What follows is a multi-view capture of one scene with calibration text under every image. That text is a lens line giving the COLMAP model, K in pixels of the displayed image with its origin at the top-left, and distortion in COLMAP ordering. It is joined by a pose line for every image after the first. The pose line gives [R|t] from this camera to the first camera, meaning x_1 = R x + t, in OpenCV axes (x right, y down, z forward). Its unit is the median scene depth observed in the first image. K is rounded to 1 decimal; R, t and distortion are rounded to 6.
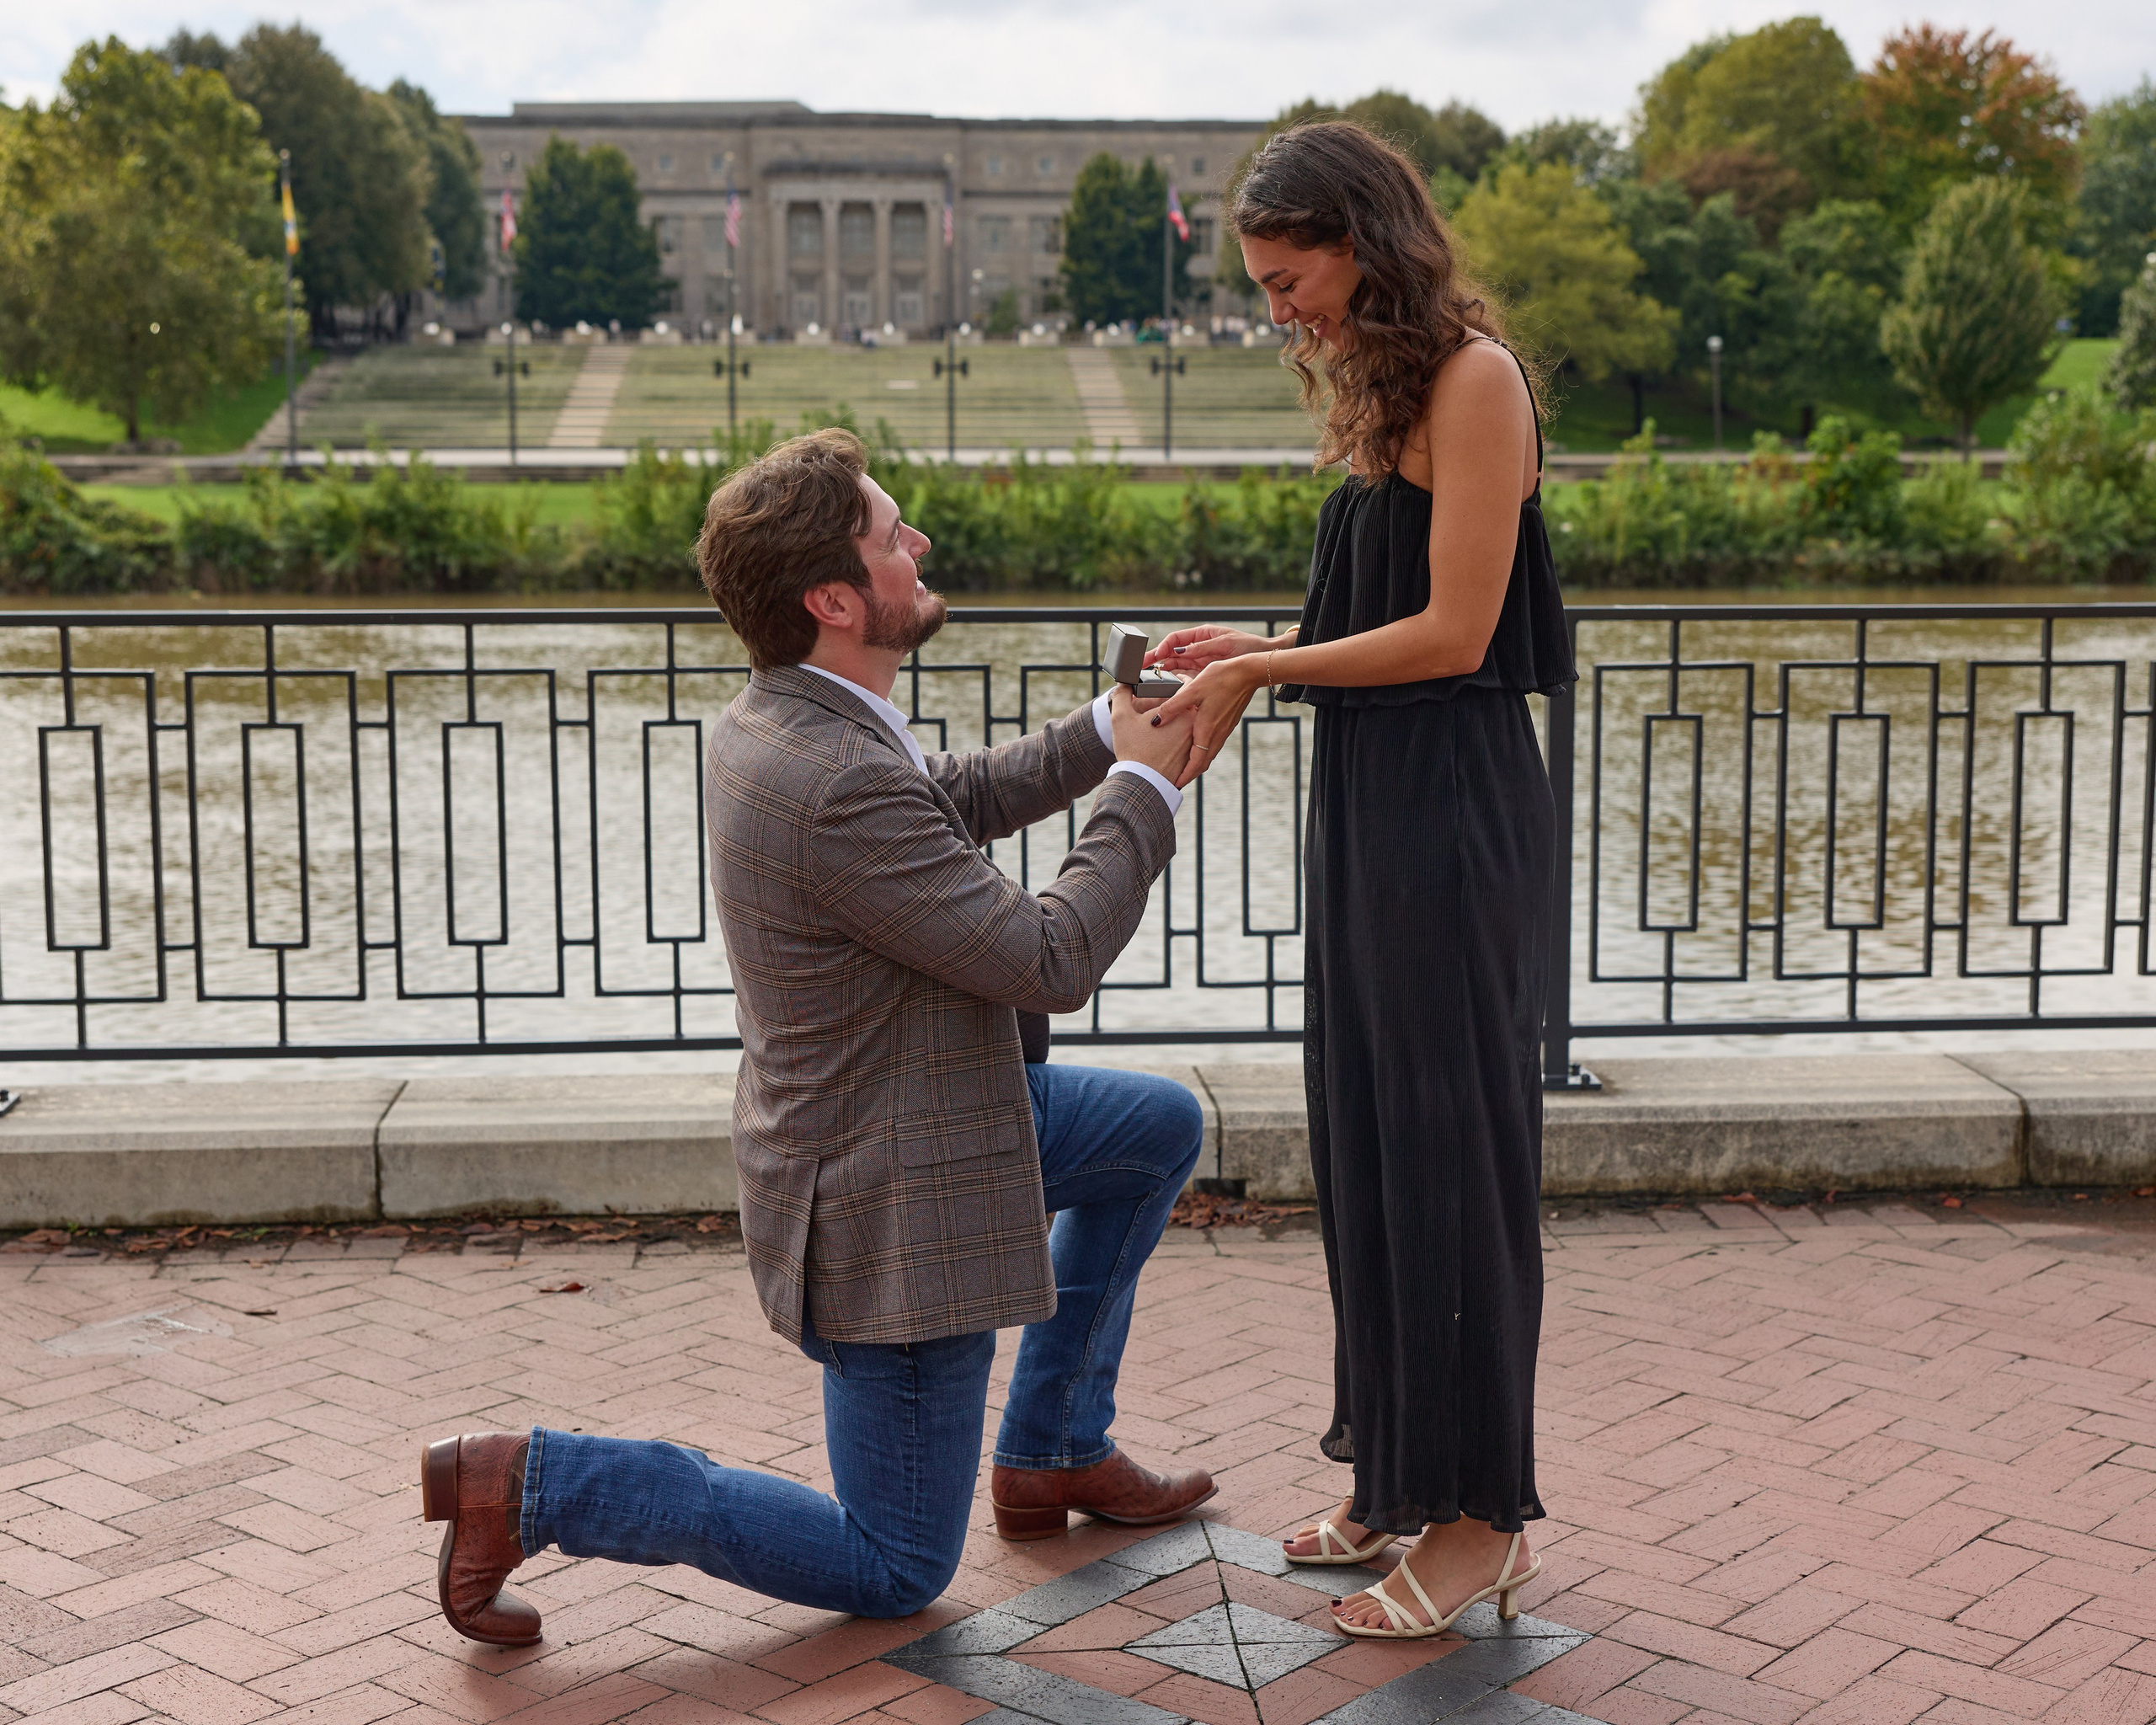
lens RADIAL K [[3209.6, 0, 1066.0], [0, 3209.6, 720.6], [0, 0, 1]] dist [0.032635, 0.093143]
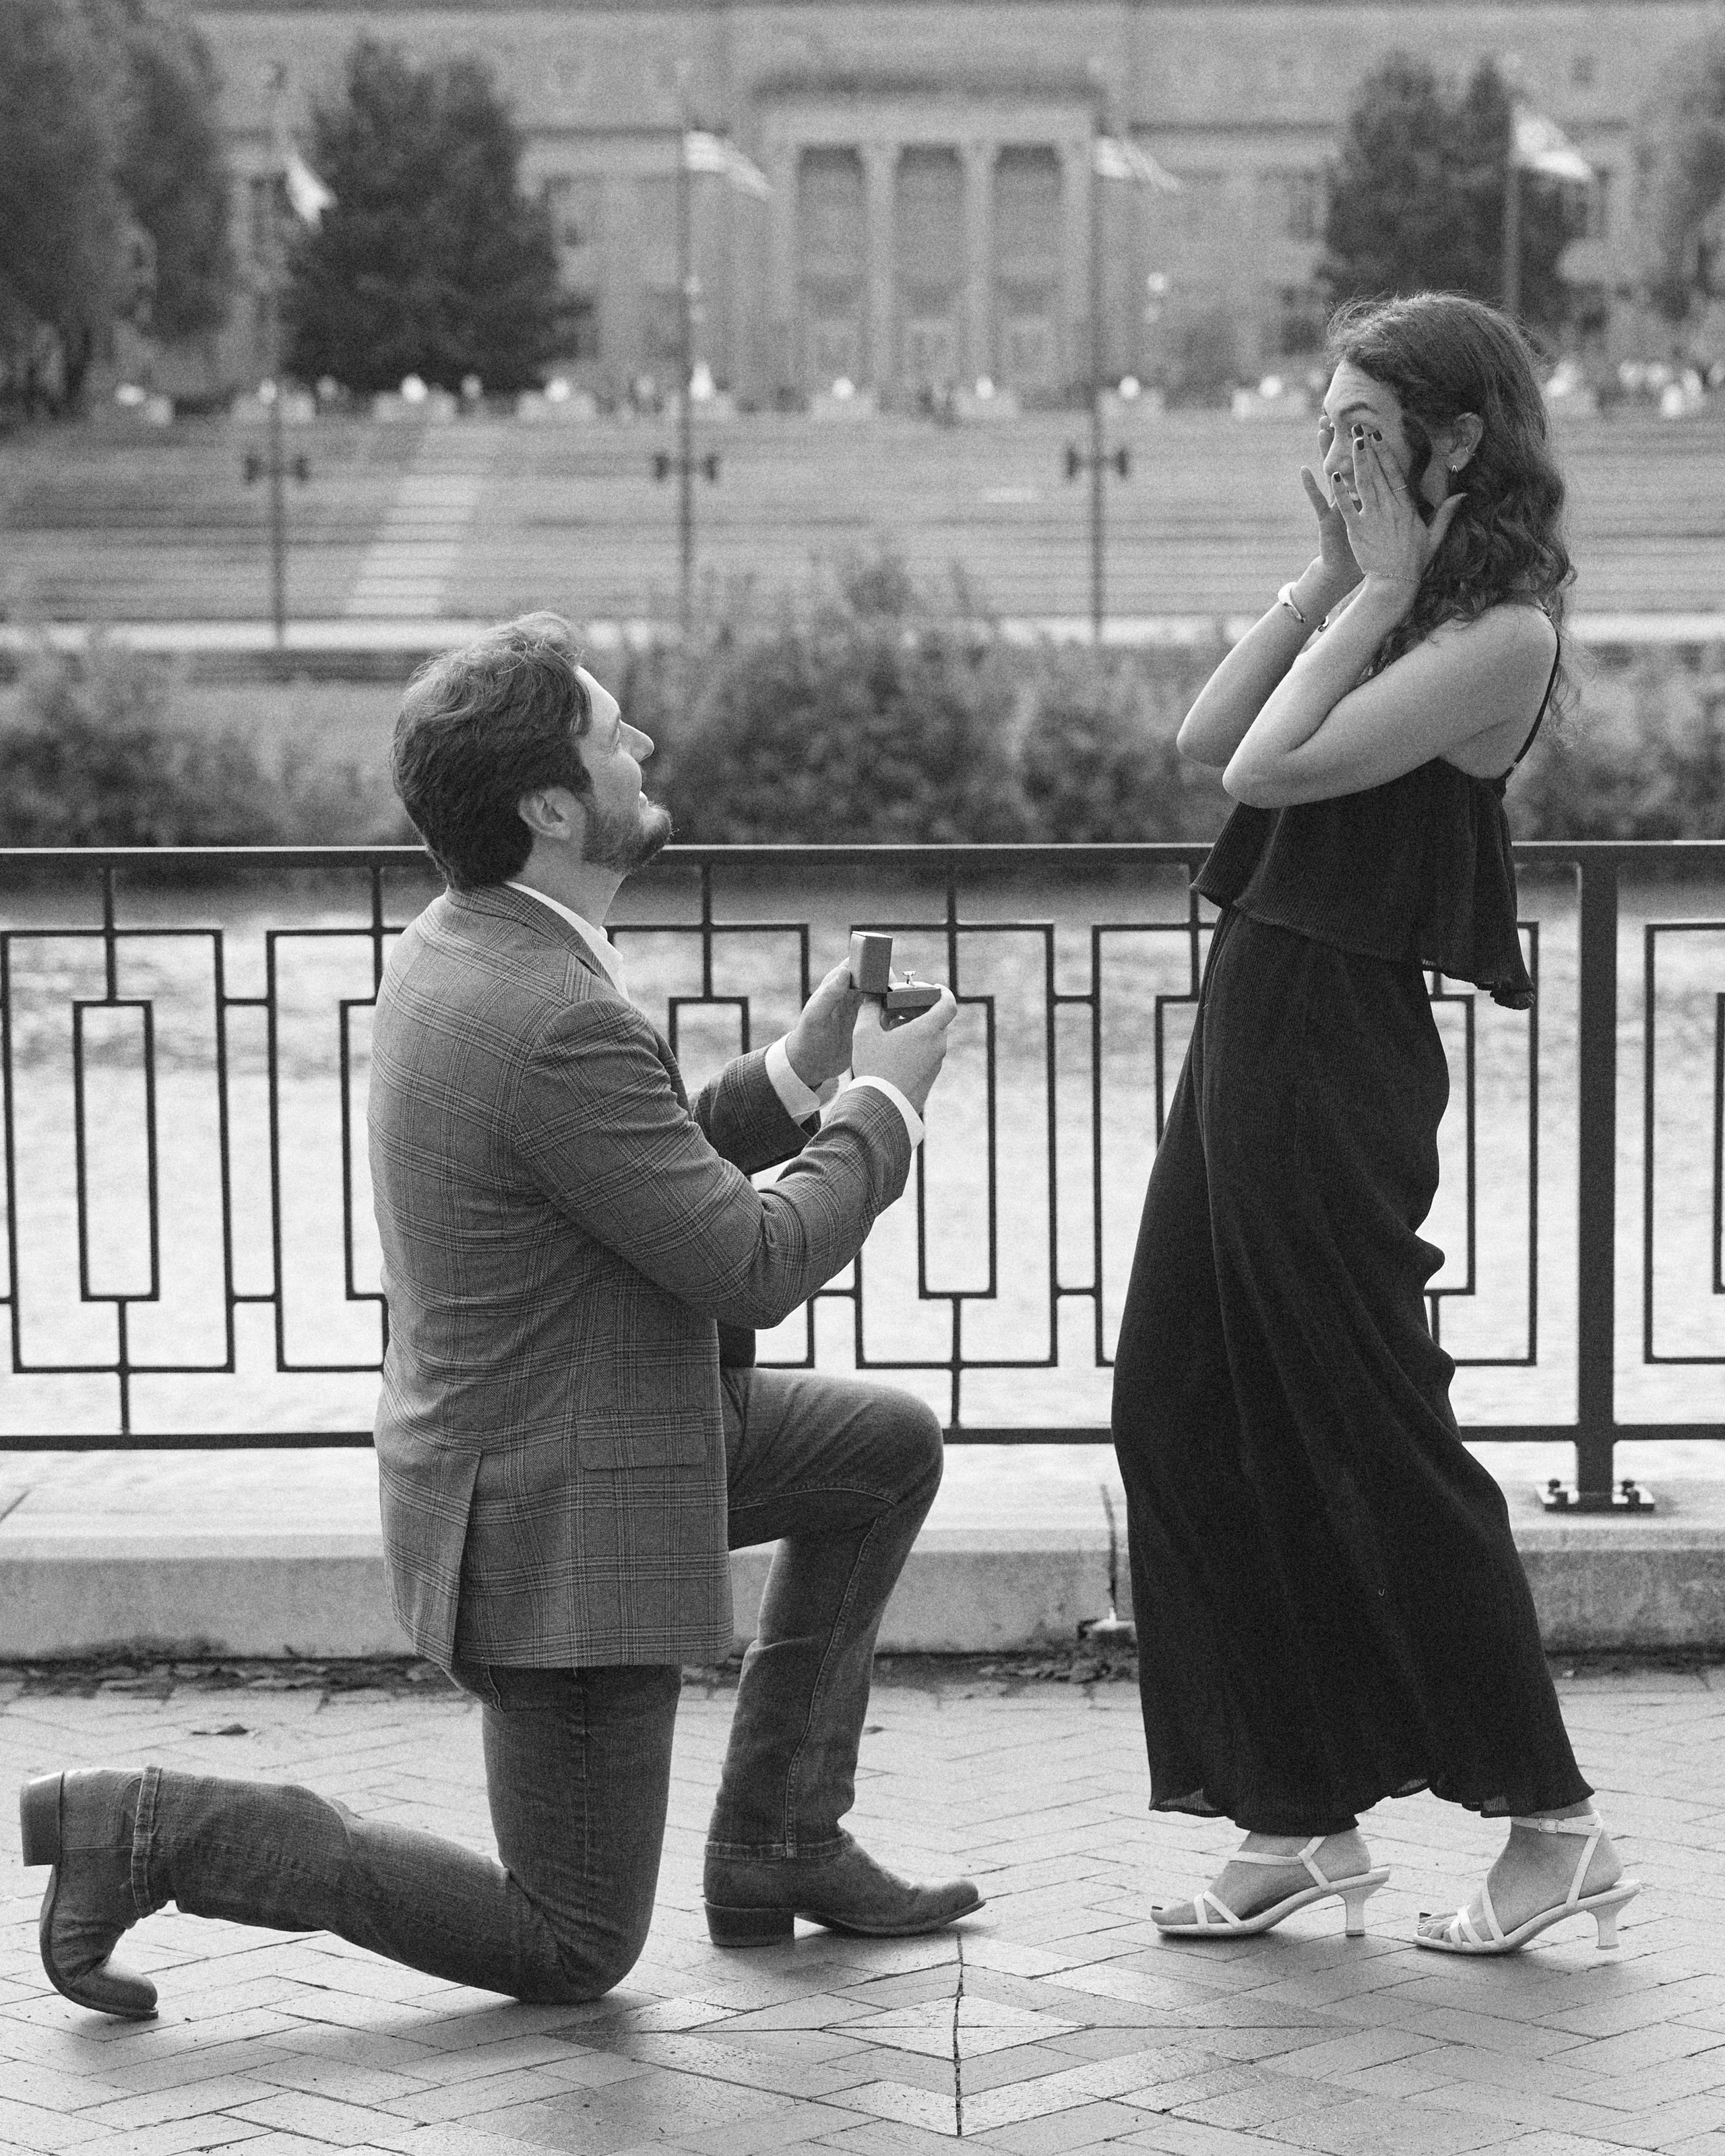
lens RADIAL K [[6302.2, 0, 812.5], [0, 6302.2, 1084.3], [0, 0, 1]] dist [0.035829, 0.763951]
pose [[0.996144, 0.001748, -0.087716, 0.104213], [-0.002622, 0.999948, -0.009852, 0.033925], [0.087694, 0.010044, 0.996097, -0.437633]]
